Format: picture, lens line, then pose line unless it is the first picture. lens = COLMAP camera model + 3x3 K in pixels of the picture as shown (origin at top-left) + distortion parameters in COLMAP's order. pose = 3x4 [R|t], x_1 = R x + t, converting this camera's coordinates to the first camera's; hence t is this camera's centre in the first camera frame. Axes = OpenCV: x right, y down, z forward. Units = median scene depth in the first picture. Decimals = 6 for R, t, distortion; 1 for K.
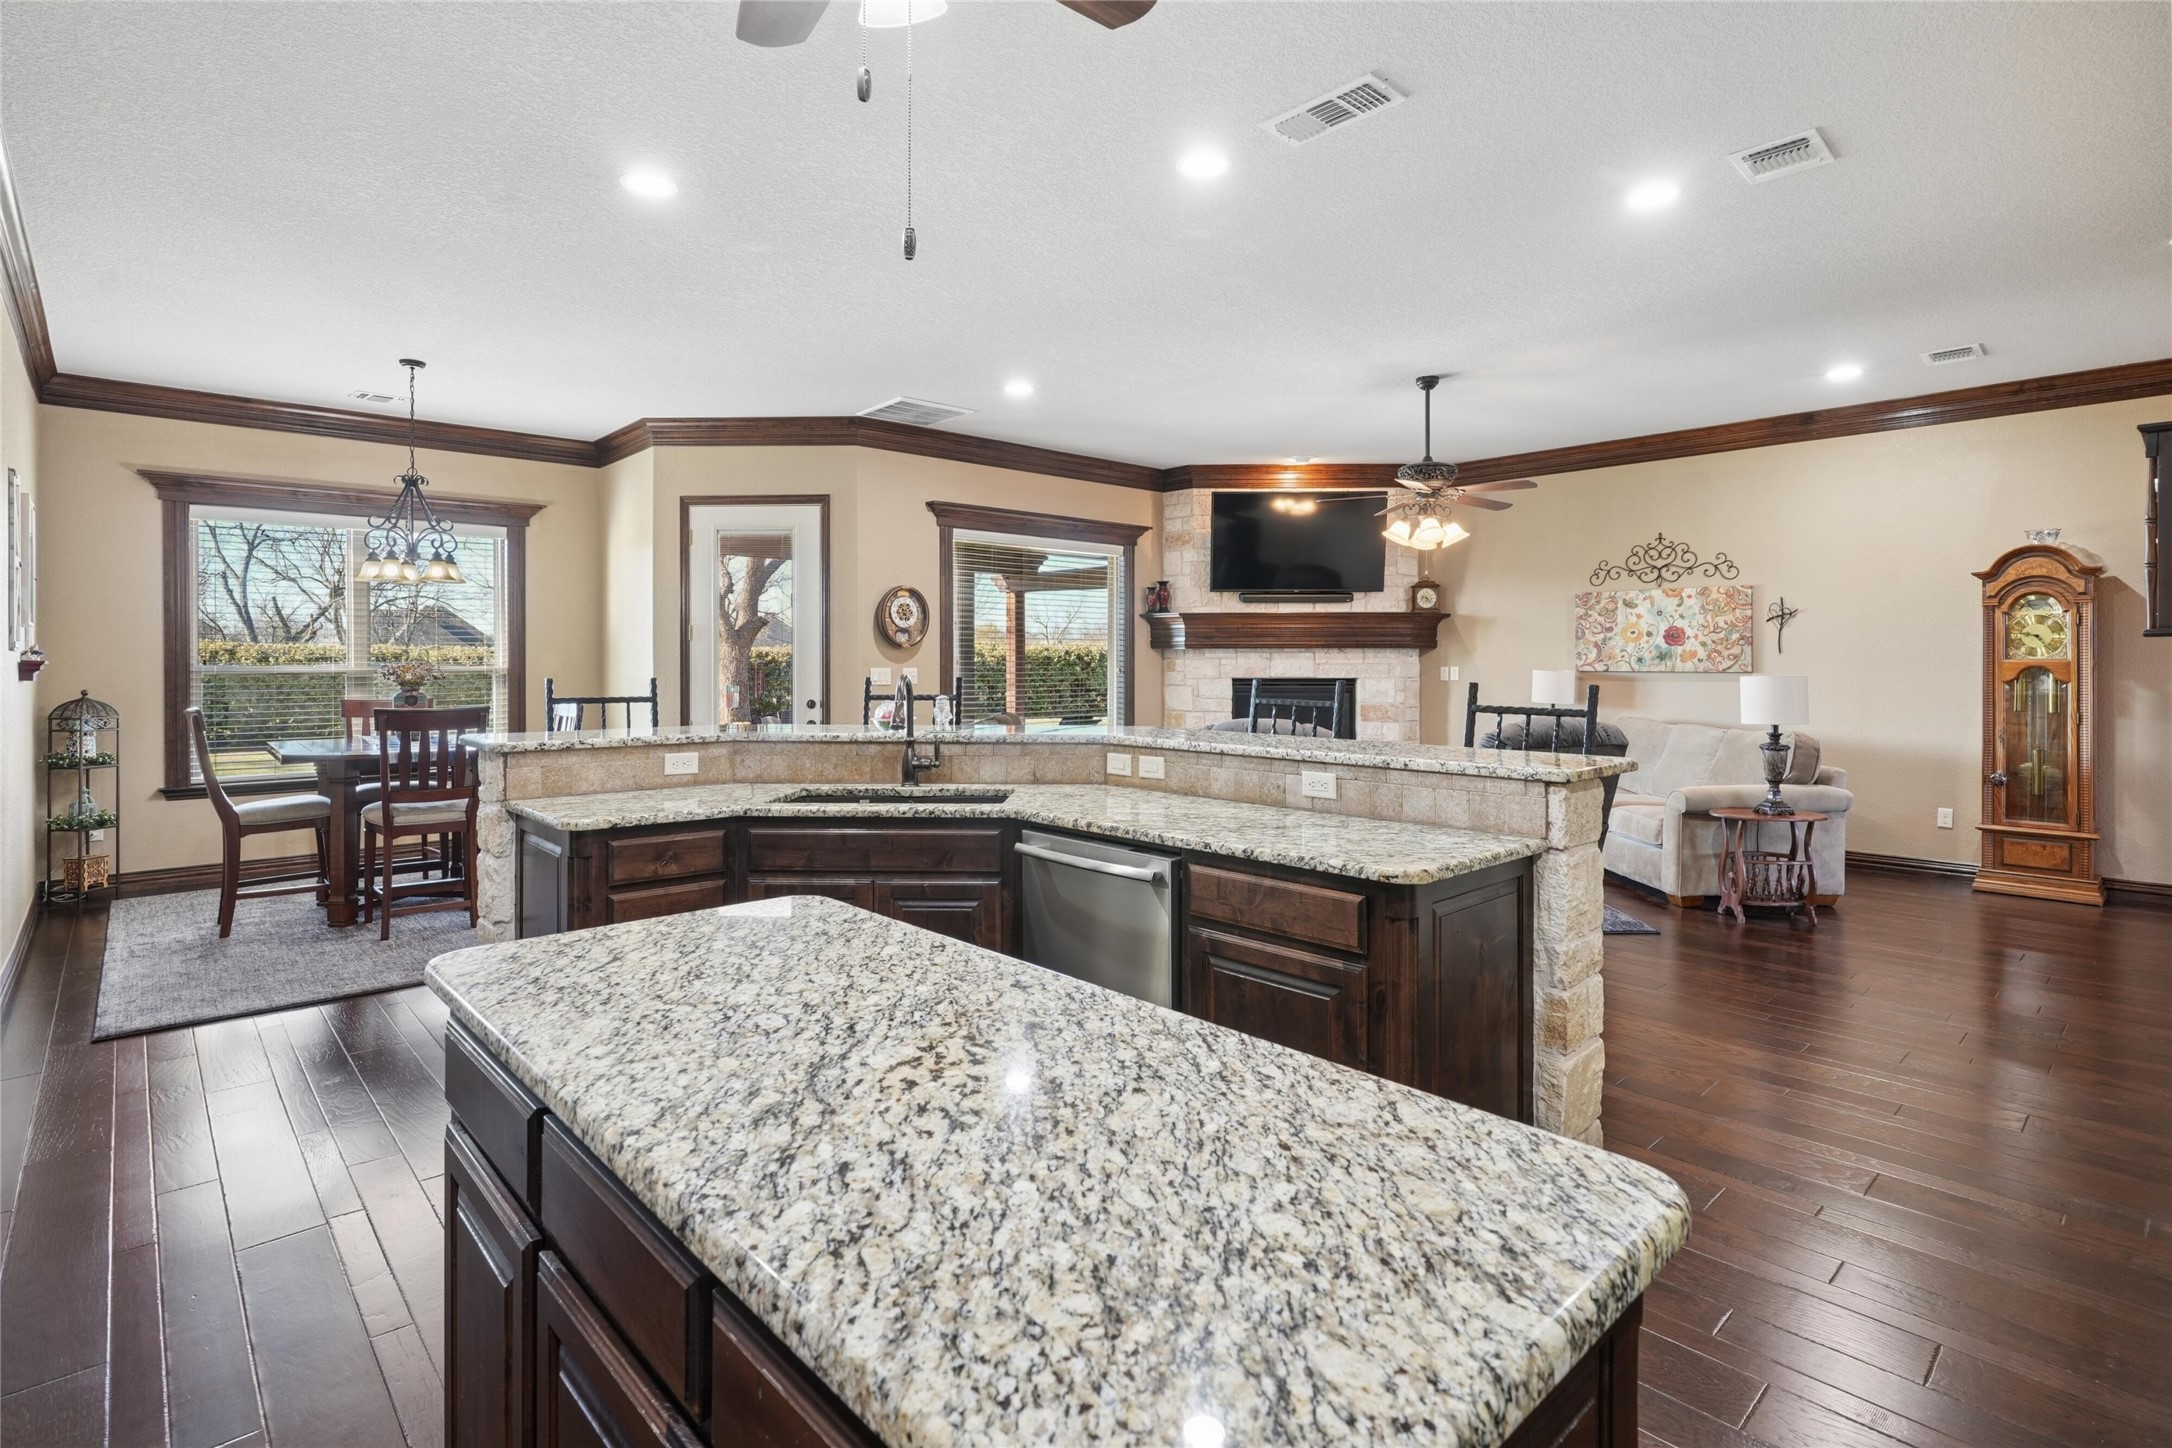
lens RADIAL K [[1053.7, 0, 1086.6], [0, 1053.7, 665.7], [0, 0, 1]] dist [-0.001681, -0.000250]
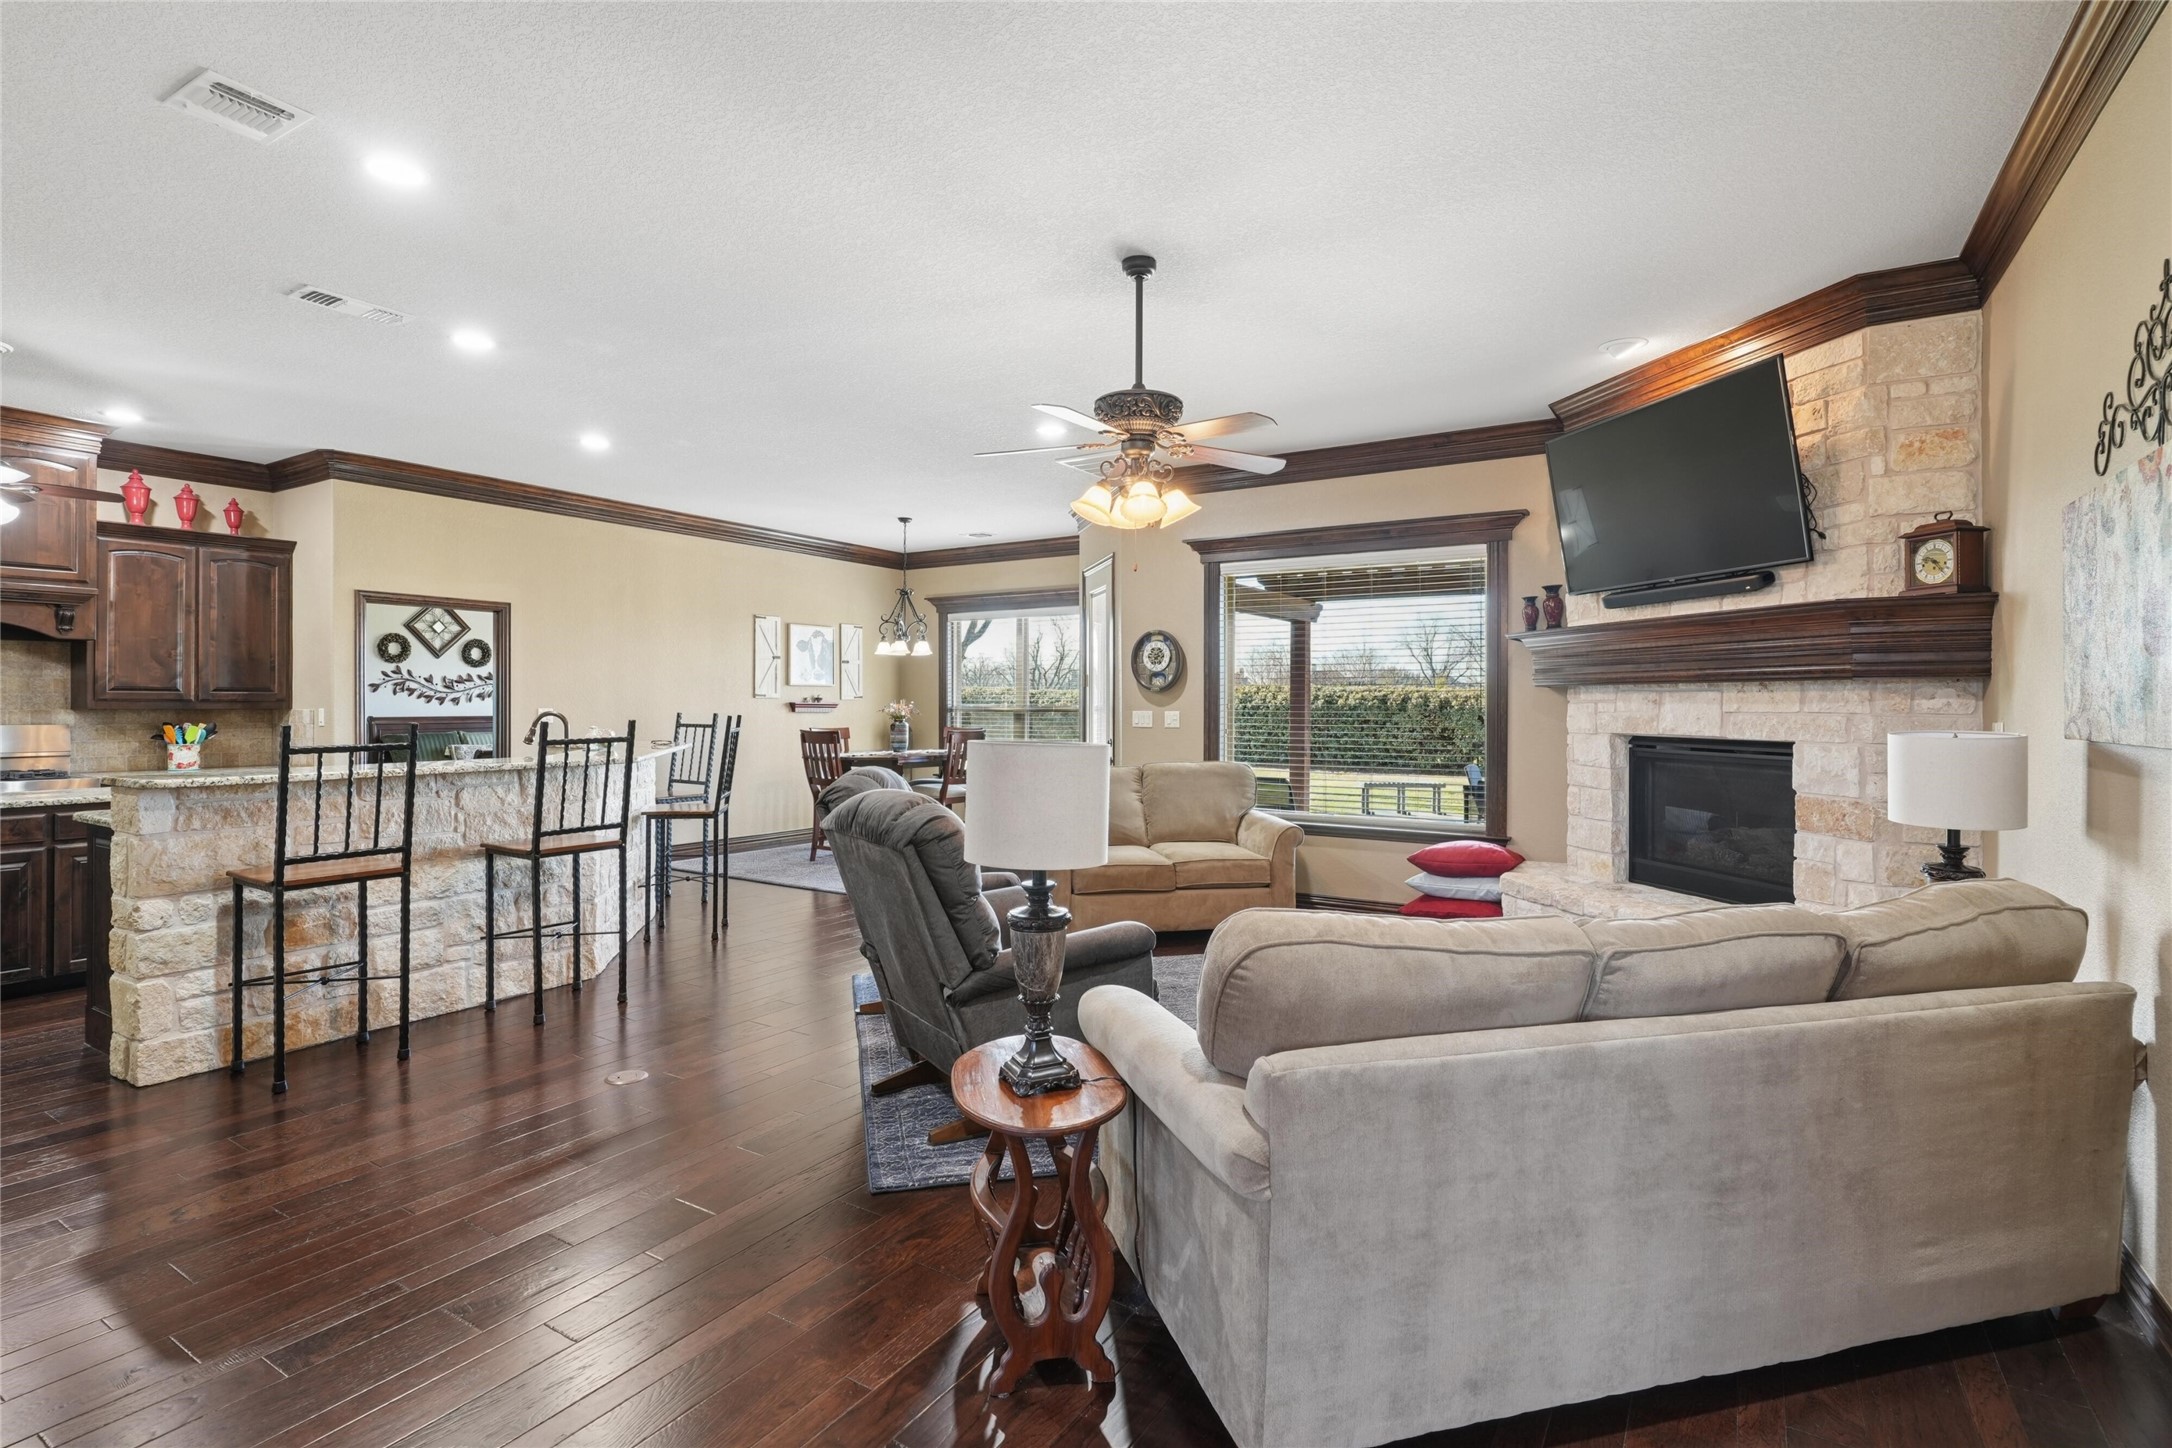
lens RADIAL K [[1043.0, 0, 1090.6], [0, 1043.0, 703.9], [0, 0, 1]] dist [-0.002573, 0.000232]
pose [[0.264689, 0.001961, -0.964332, 0.966327], [-0.006567, 0.999978, 0.000231, -0.005914], [0.964311, 0.006272, 0.264697, 0.838191]]
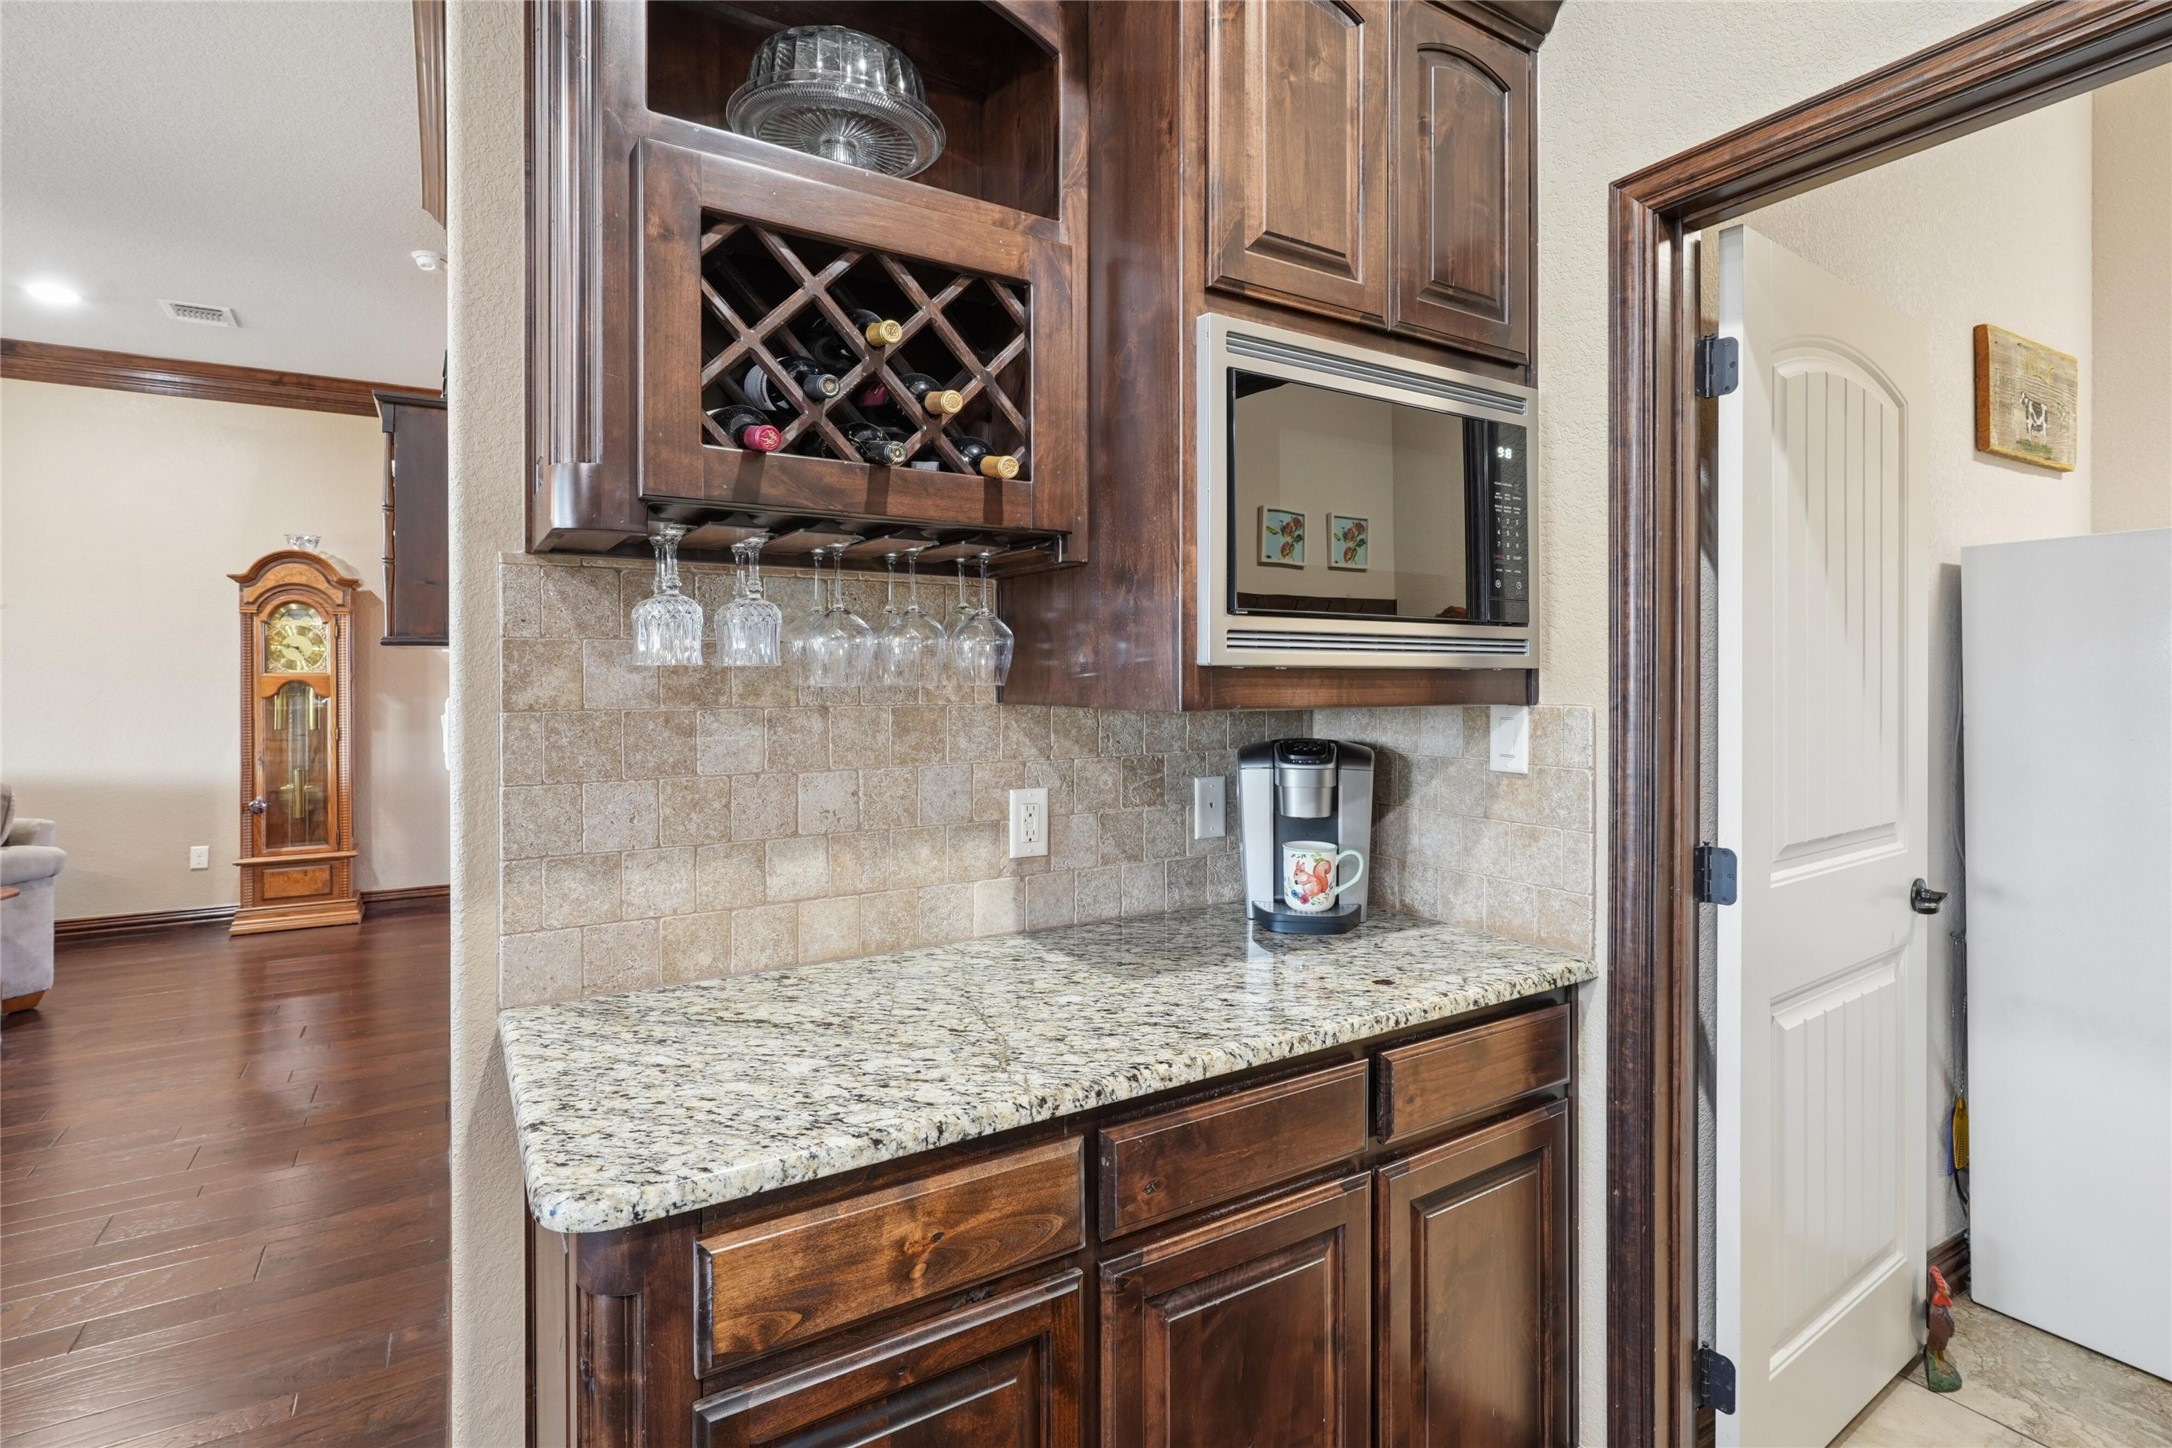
lens RADIAL K [[1026.2, 0, 1088.0], [0, 1026.2, 678.4], [0, 0, 1]] dist [-0.001145, 0.000015]
pose [[0.193298, -0.003116, 0.981135, 0.147342], [0.003561, 0.999991, 0.002475, -0.001080], [-0.981134, 0.003016, 0.193307, 0.136966]]
